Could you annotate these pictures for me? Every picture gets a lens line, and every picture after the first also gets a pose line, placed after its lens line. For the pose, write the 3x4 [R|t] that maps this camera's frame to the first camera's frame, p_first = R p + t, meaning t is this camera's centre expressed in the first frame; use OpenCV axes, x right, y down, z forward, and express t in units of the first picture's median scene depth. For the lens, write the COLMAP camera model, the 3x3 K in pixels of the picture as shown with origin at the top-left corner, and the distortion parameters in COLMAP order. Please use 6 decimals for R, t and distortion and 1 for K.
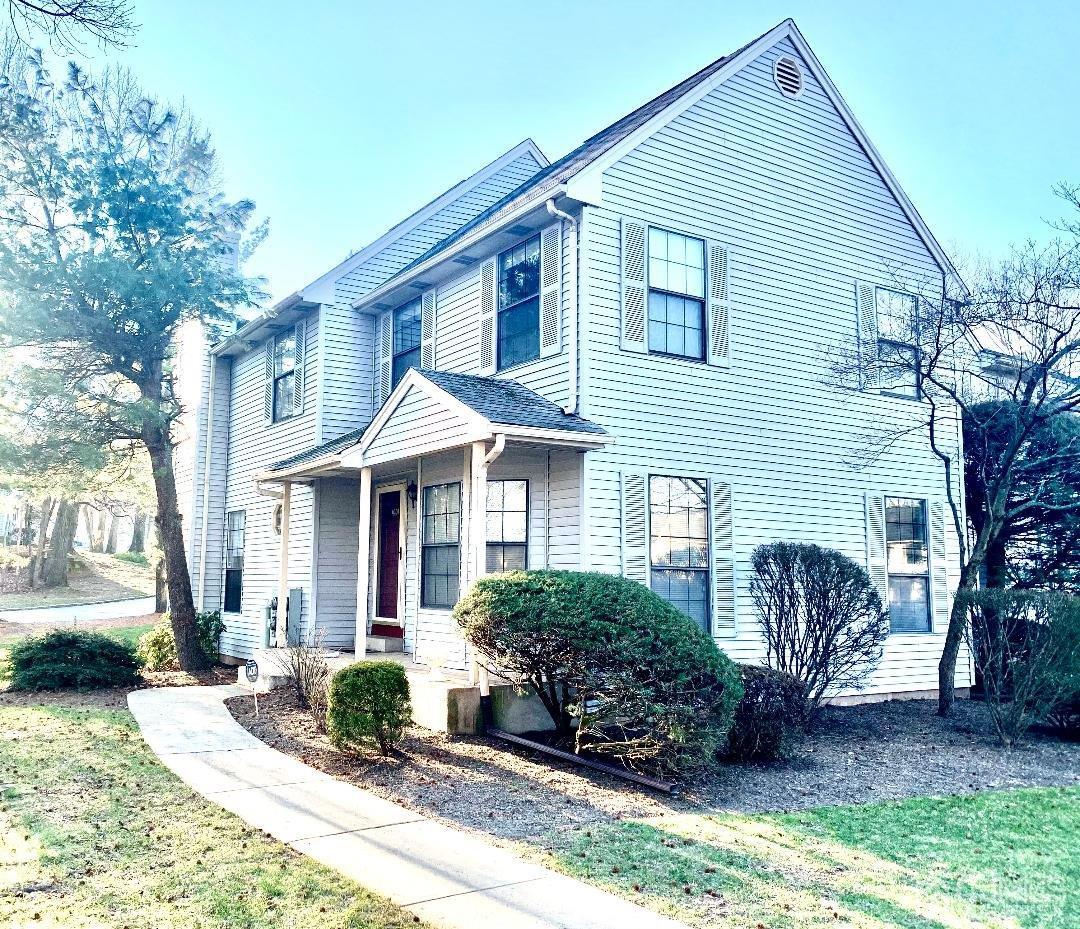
lens RADIAL K [[936.8, 0, 537.6], [0, 936.8, 465.6], [0, 0, 1]] dist [0.030567, -0.010191]
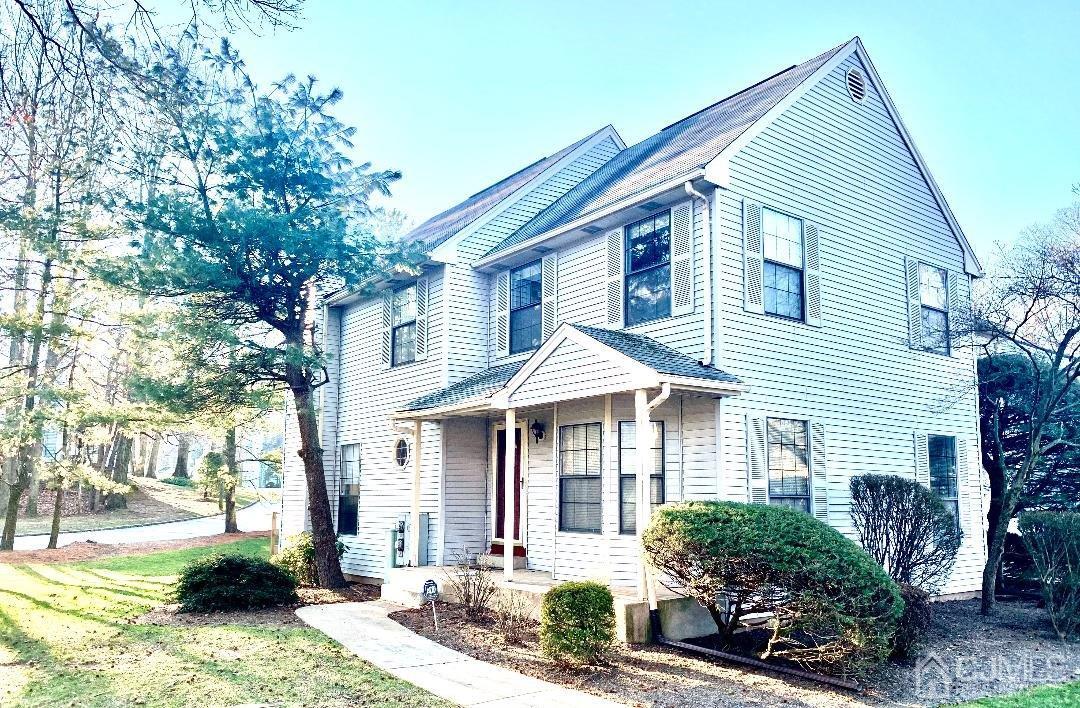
lens RADIAL K [[794.3, 0, 543.3], [0, 794.3, 399.0], [0, 0, 1]] dist [-0.001203, 0.050010]
pose [[0.992713, 0.005687, 0.120372, -0.261555], [-0.006277, 0.999970, 0.004523, -0.014836], [-0.120343, -0.005245, 0.992719, 0.037072]]
